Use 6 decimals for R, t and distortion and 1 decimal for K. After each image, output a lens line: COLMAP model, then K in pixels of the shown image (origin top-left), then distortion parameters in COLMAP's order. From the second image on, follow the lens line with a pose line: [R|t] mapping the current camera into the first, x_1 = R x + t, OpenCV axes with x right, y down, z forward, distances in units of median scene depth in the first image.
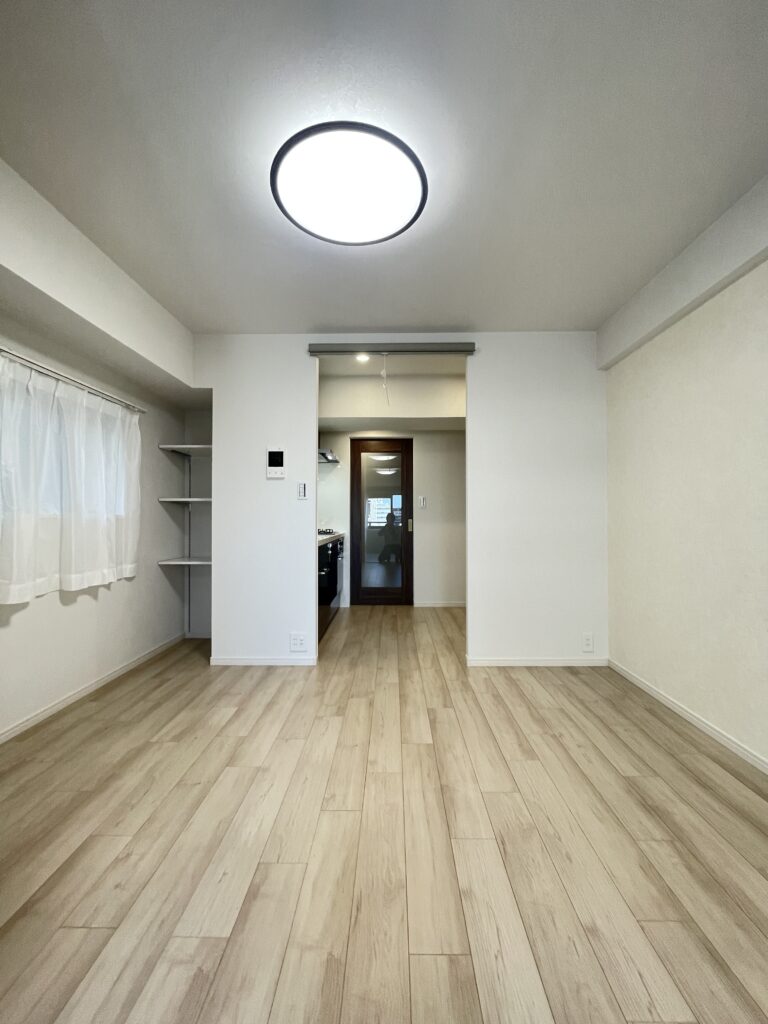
lens RADIAL K [[415.6, 0, 384.3], [0, 415.6, 514.2], [0, 0, 1]] dist [-0.002004, -0.000093]
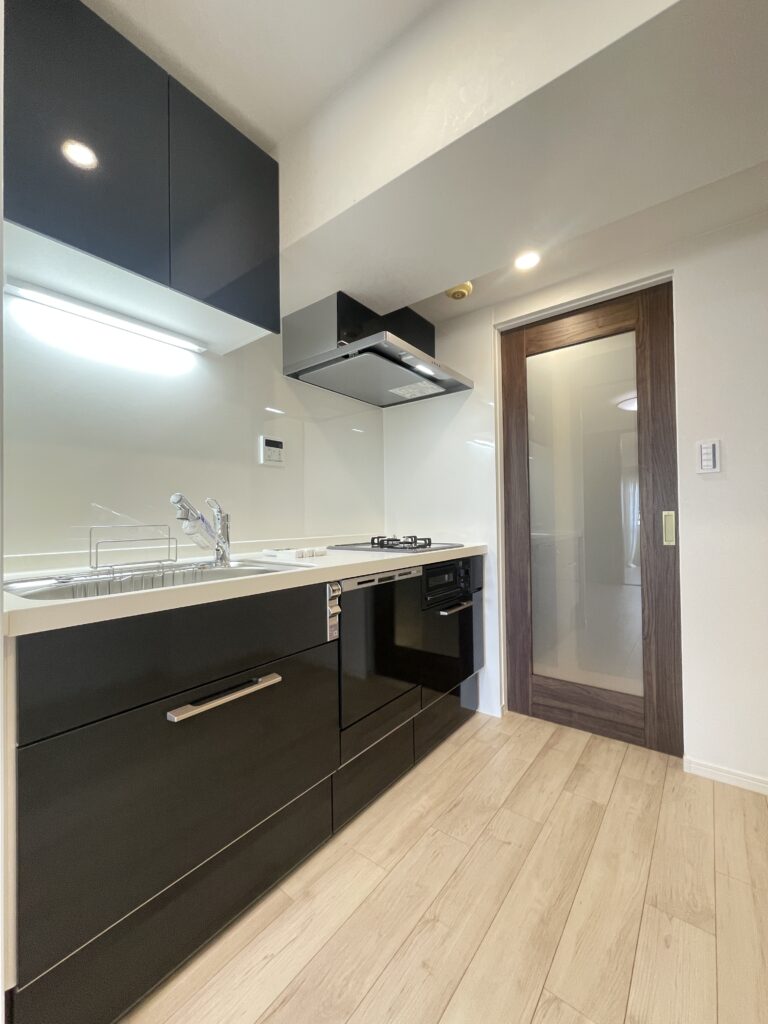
lens RADIAL K [[415.6, 0, 385.8], [0, 415.6, 517.4], [0, 0, 1]] dist [-0.002004, -0.000093]
pose [[0.800519, -0.014015, -0.599144, 0.081928], [0.011089, 0.999902, -0.008574, 0.017803], [0.599205, 0.000220, 0.800595, 0.575355]]
